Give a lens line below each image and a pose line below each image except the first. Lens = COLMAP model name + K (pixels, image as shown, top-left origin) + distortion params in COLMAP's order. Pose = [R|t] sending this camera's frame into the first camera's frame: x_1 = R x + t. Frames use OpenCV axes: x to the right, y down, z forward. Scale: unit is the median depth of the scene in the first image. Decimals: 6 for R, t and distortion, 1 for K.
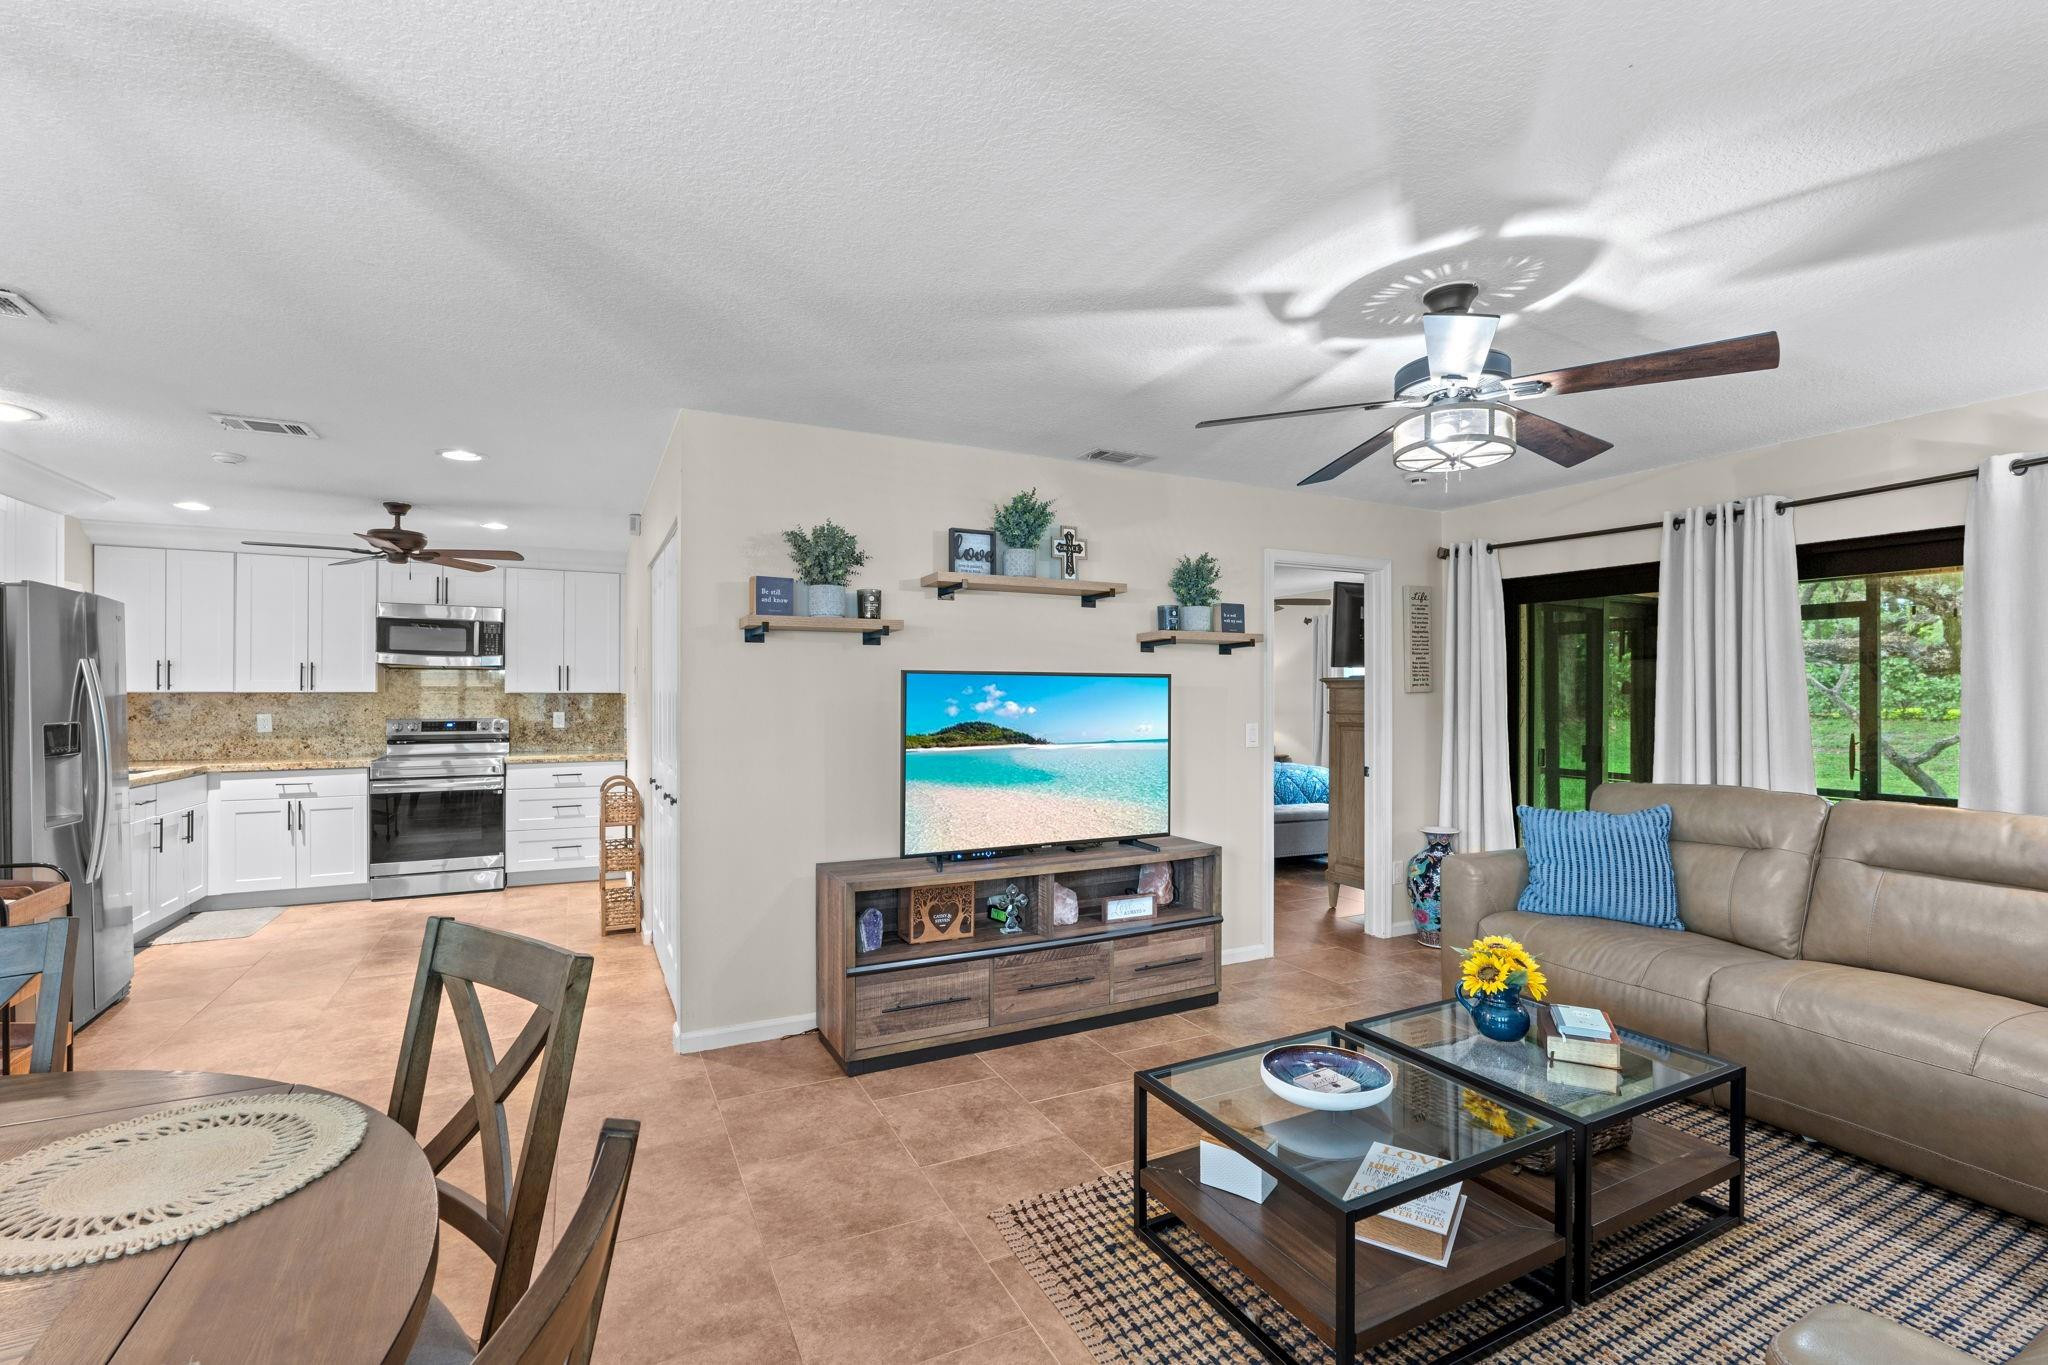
lens RADIAL K [[891.6, 0, 1017.6], [0, 891.6, 693.5], [0, 0, 1]] dist [-0.006447, 0.001163]
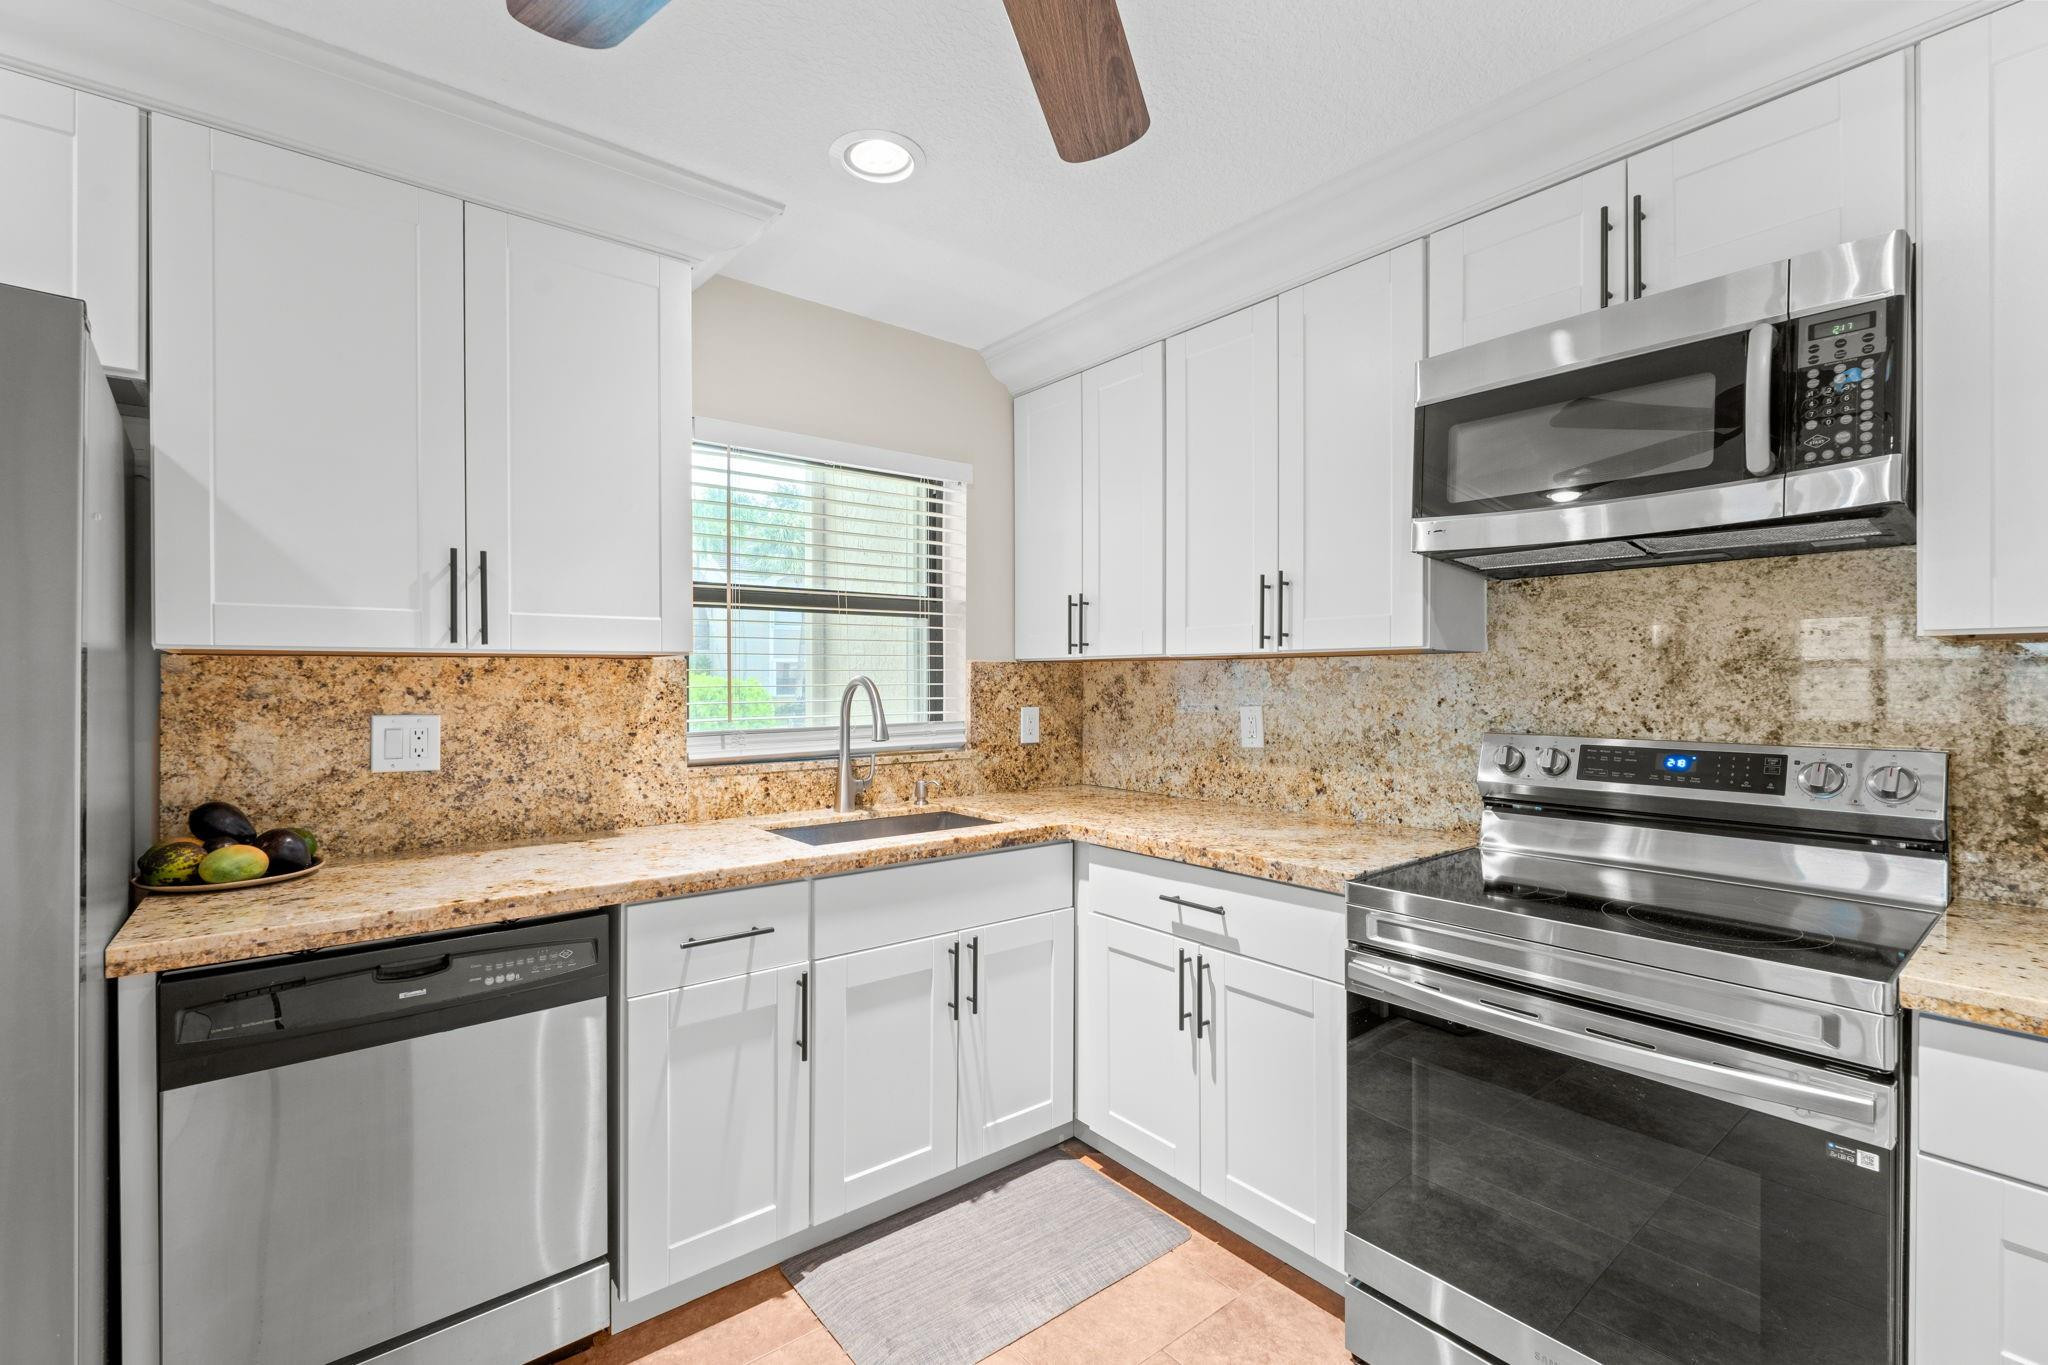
lens RADIAL K [[891.6, 0, 1027.2], [0, 891.6, 679.8], [0, 0, 1]] dist [-0.006447, 0.001163]
pose [[0.216795, -0.002072, -0.976215, -0.446722], [0.002612, 0.999995, -0.001543, 0.010578], [0.976214, -0.002215, 0.216800, 0.802179]]
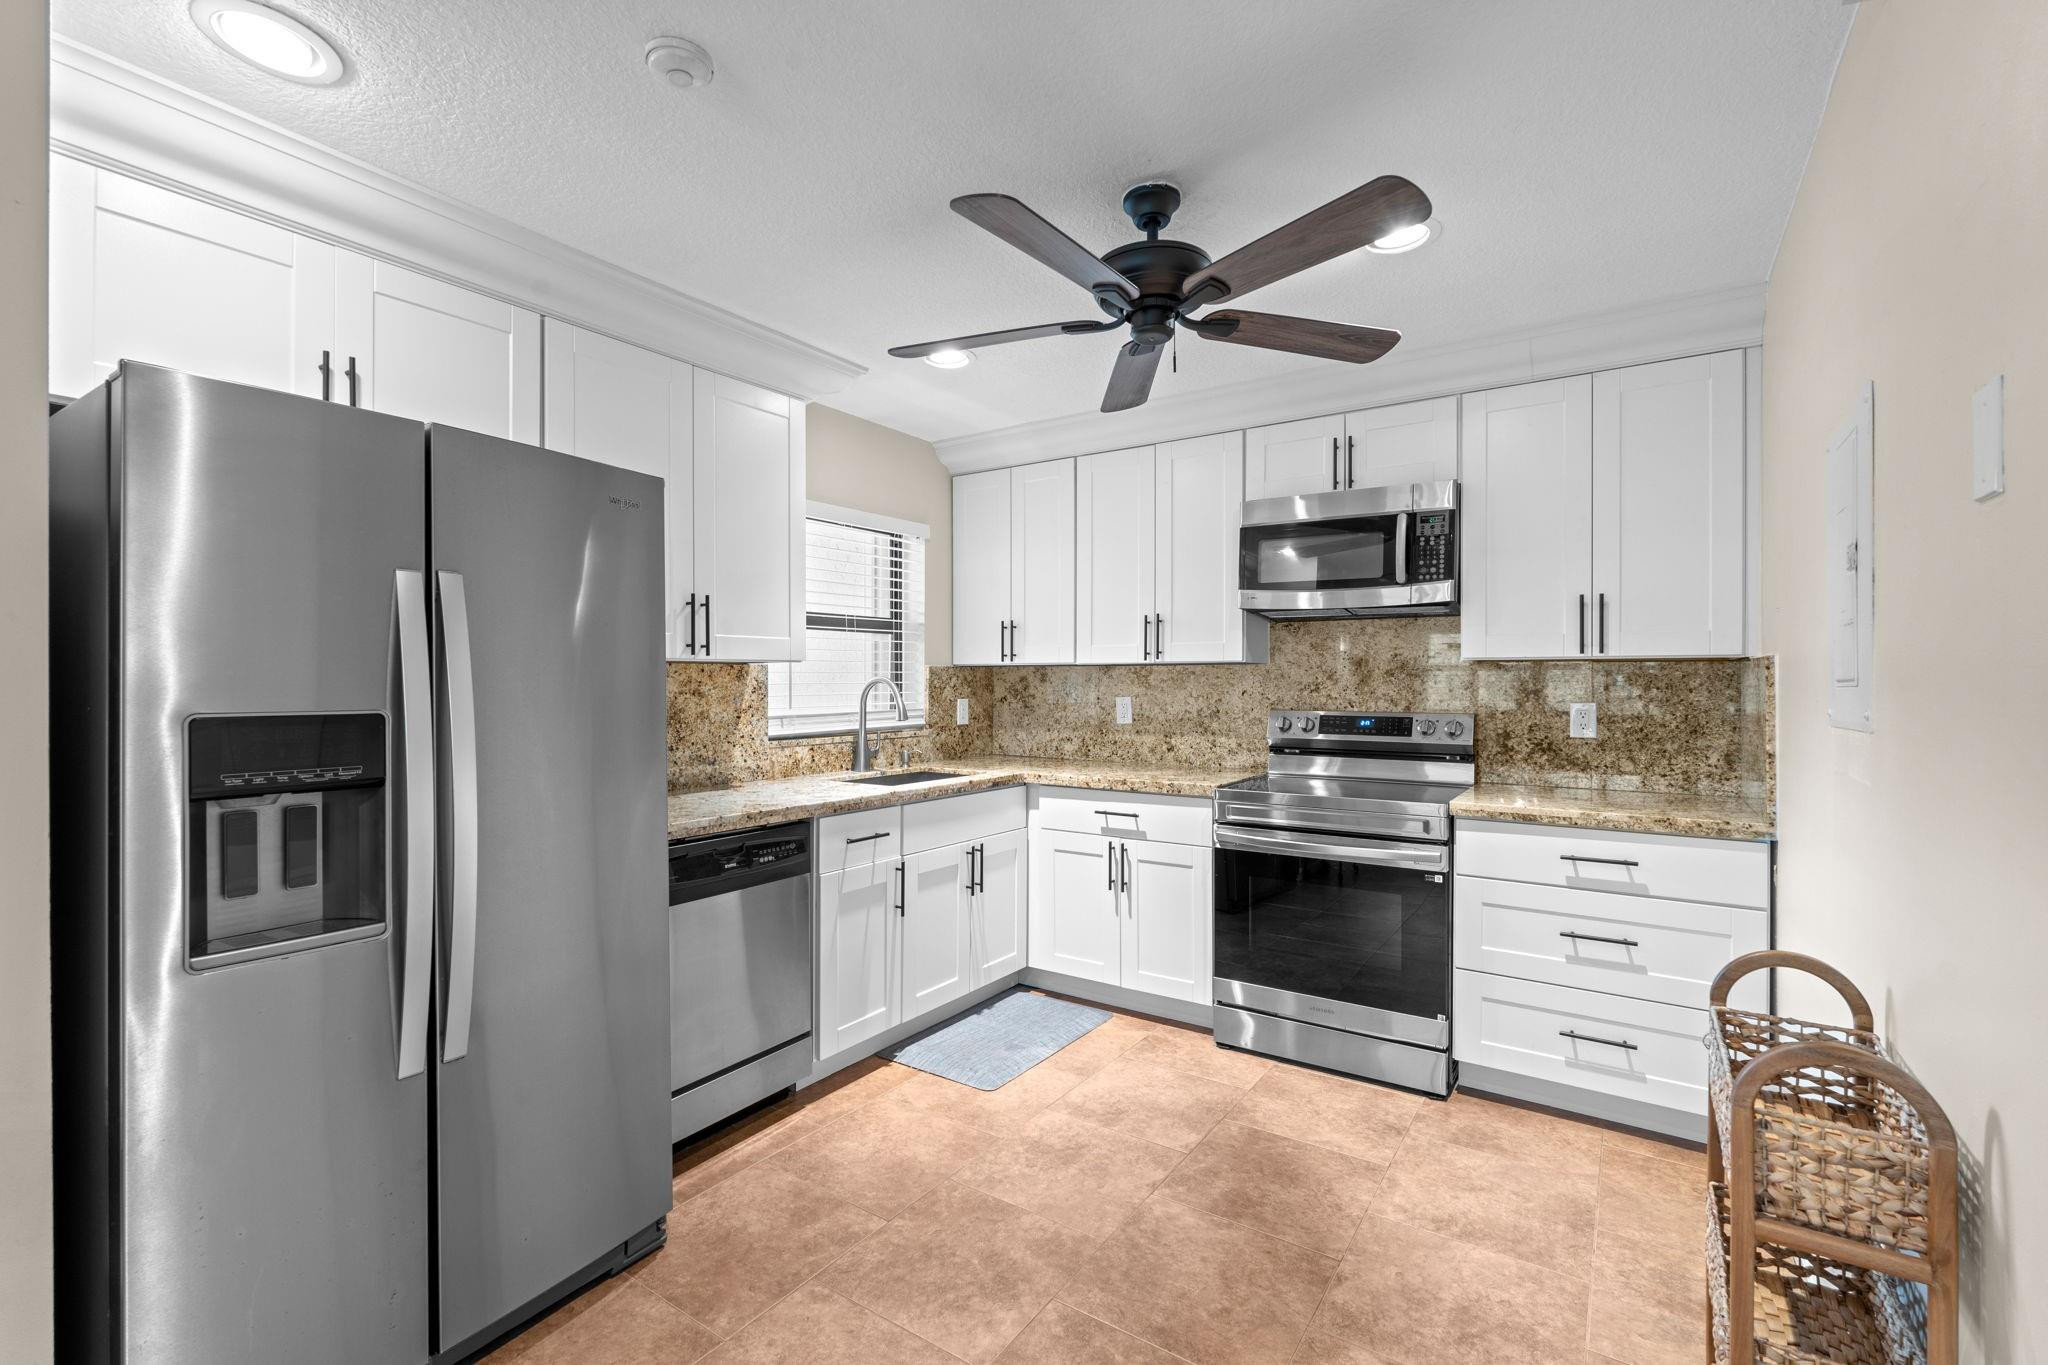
lens RADIAL K [[891.6, 0, 1030.7], [0, 891.6, 680.5], [0, 0, 1]] dist [-0.006447, 0.001163]
pose [[0.491633, -0.000811, -0.870802, -0.297949], [0.001560, 0.999999, -0.000051, 0.010758], [0.870801, -0.001334, 0.491634, 0.611448]]
